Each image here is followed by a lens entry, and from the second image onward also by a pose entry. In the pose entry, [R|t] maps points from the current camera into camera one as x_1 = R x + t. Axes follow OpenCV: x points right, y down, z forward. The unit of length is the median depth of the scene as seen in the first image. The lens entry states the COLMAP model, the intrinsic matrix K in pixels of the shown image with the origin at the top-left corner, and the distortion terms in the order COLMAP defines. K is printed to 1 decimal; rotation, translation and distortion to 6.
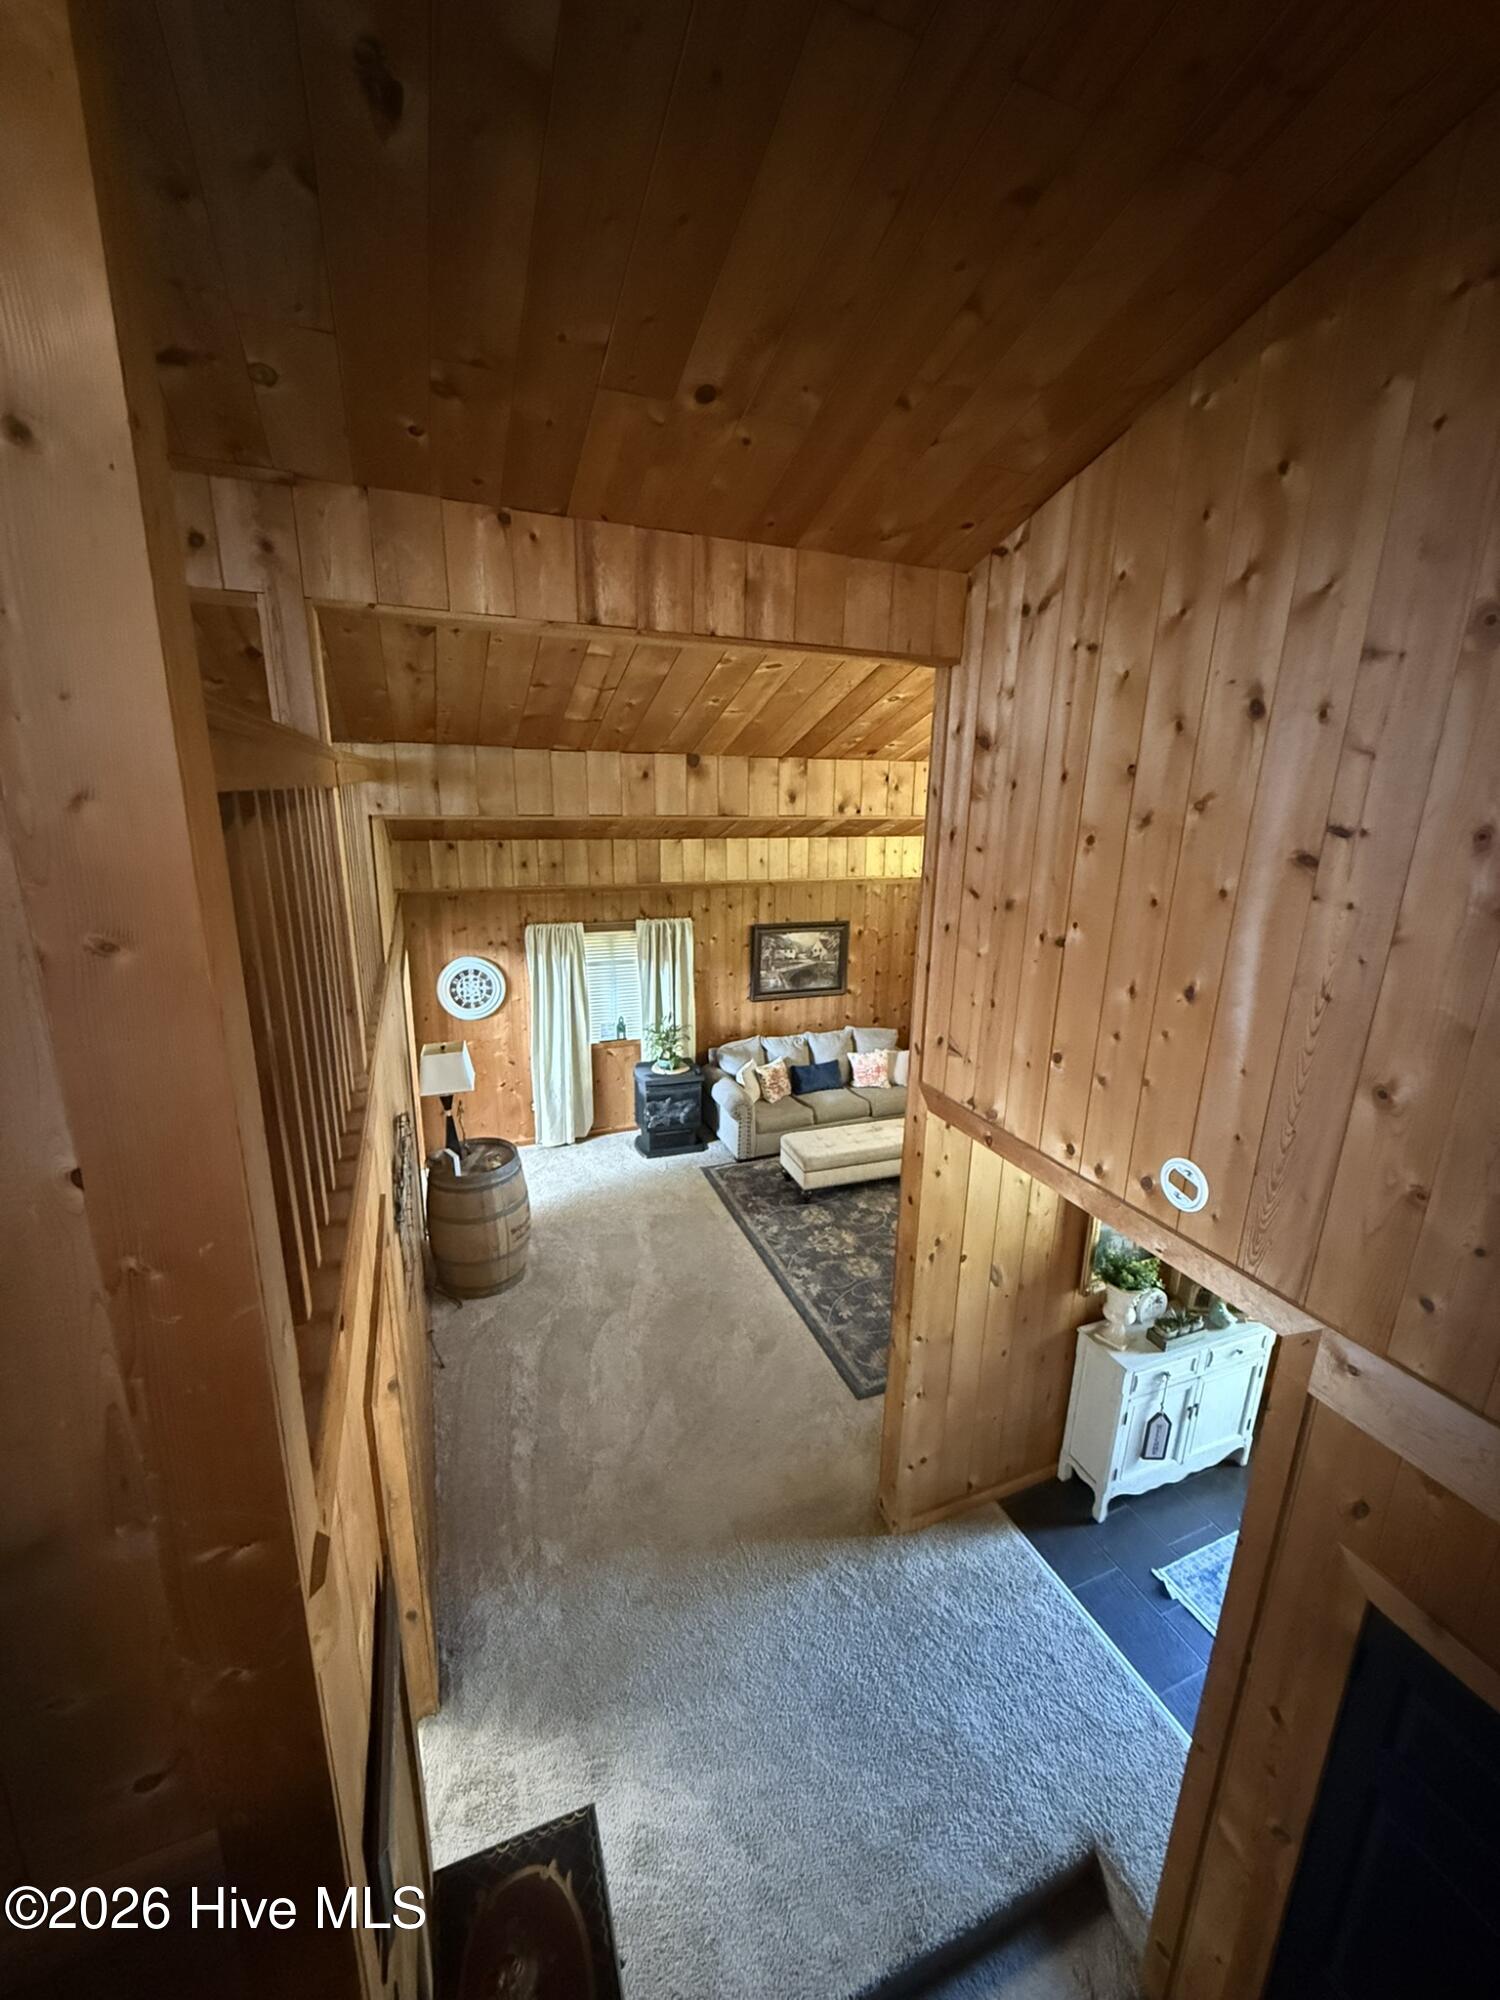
lens RADIAL K [[796.2, 0, 746.9], [0, 796.2, 997.9], [0, 0, 1]] dist [-0.000175, -0.000148]
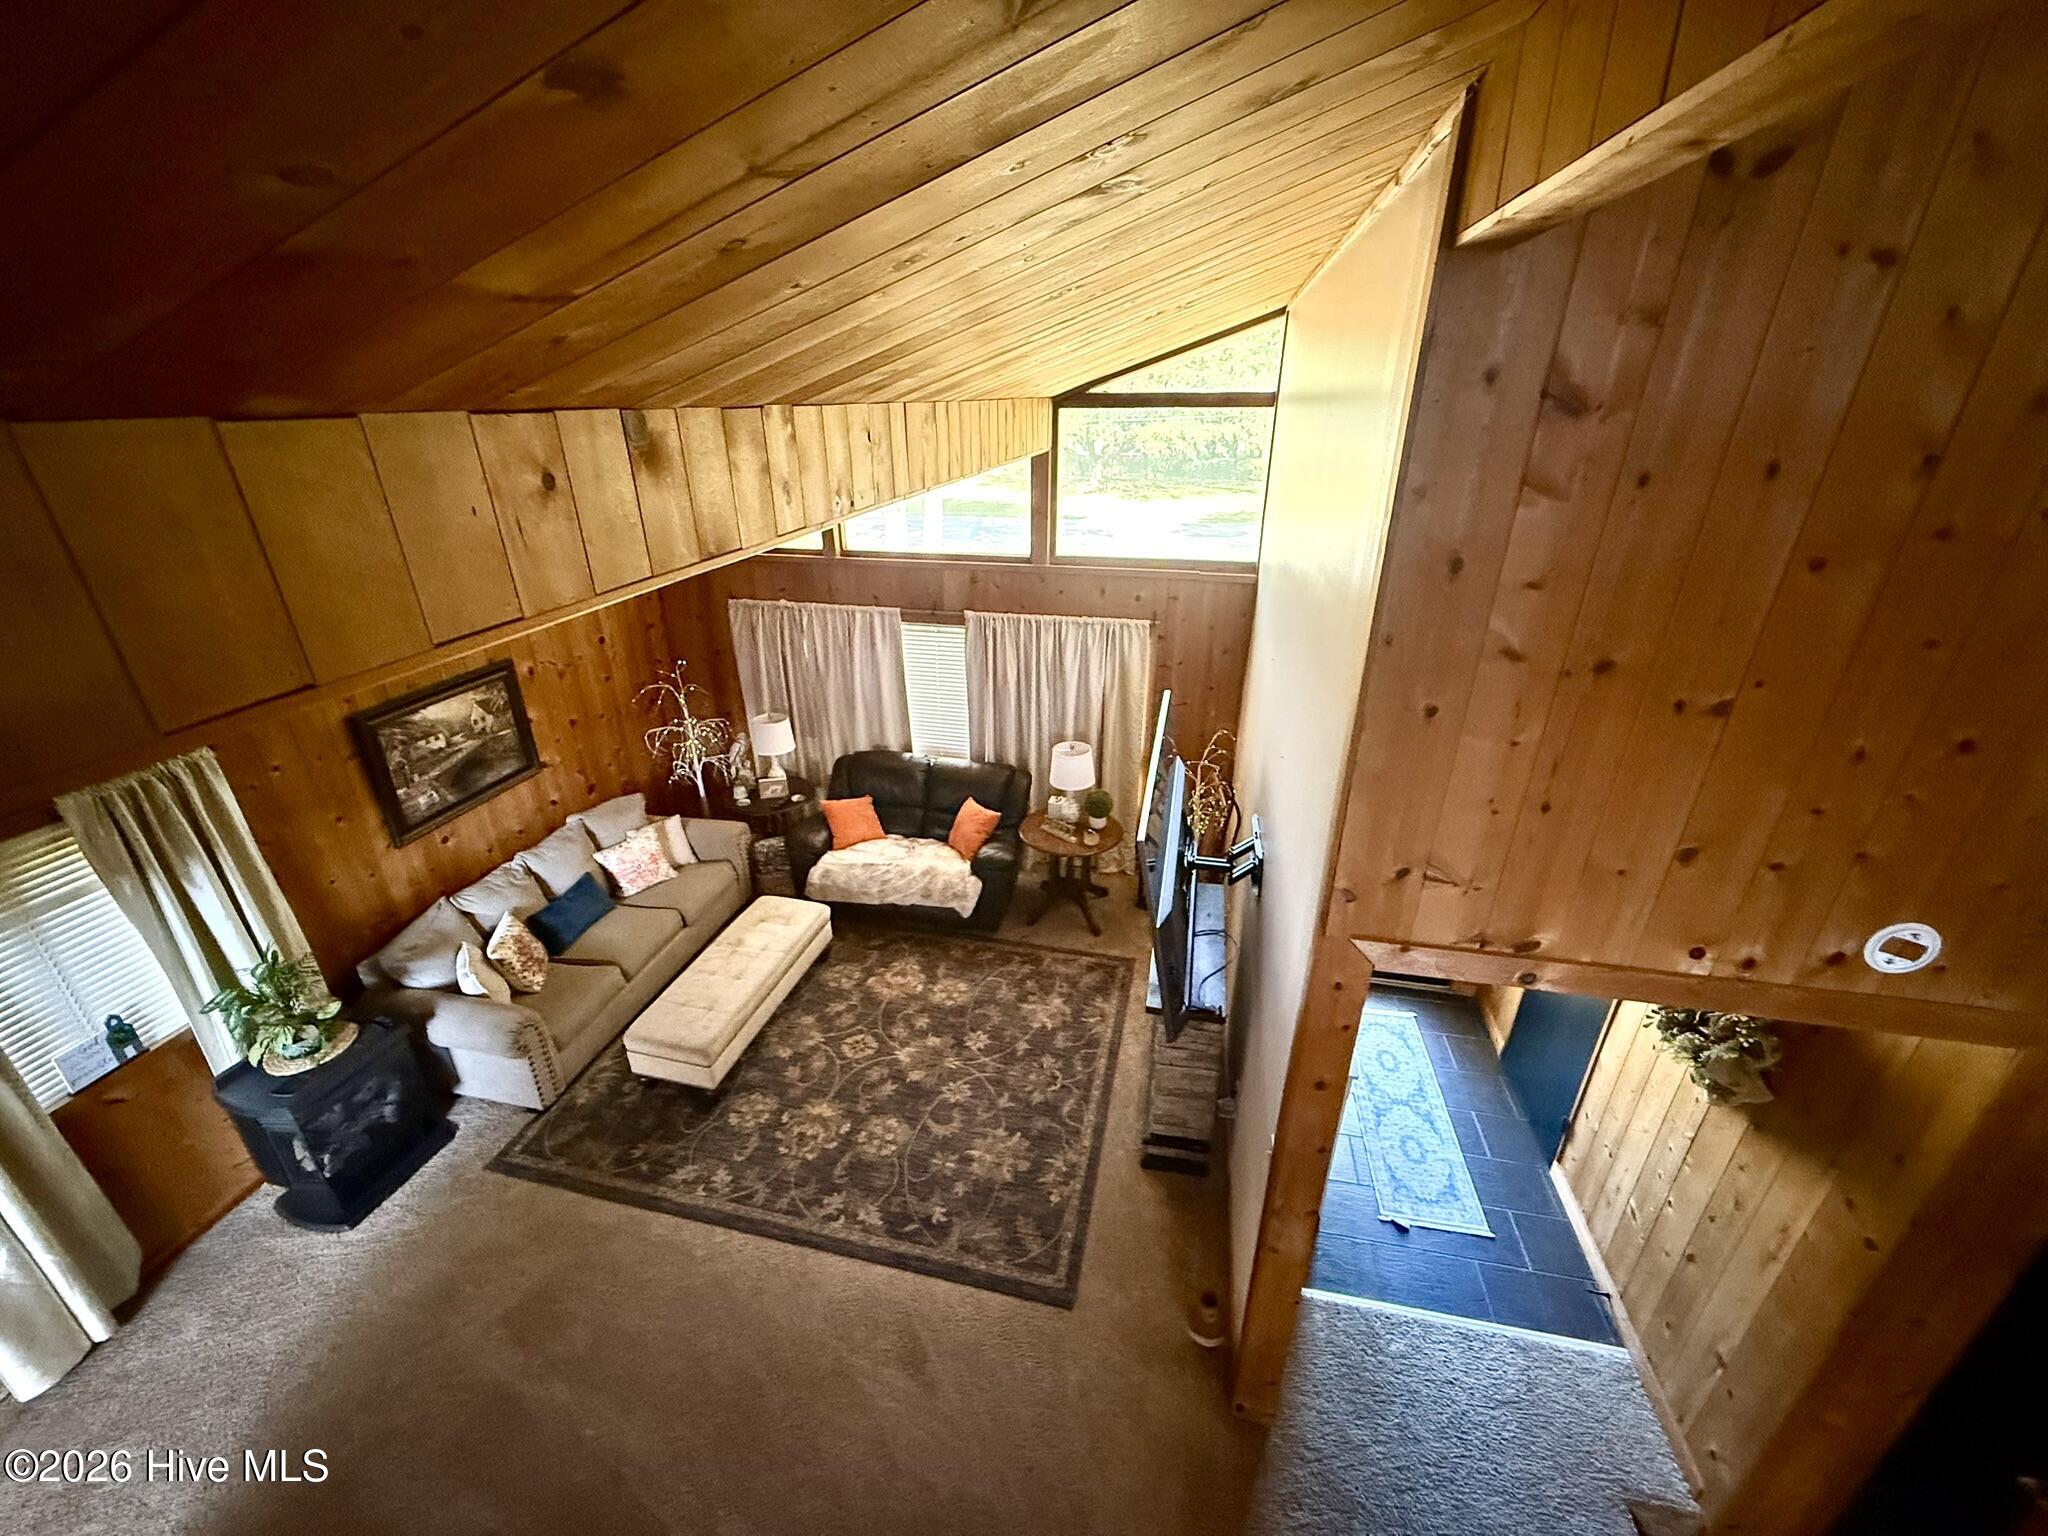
lens RADIAL K [[815.3, 0, 1025.1], [0, 815.3, 768.6], [0, 0, 1]] dist [-0.000175, -0.000148]
pose [[0.558961, -0.358872, 0.747512, -0.161087], [0.223201, 0.933337, 0.281184, -0.113886], [-0.798589, 0.009675, 0.601799, 0.332479]]
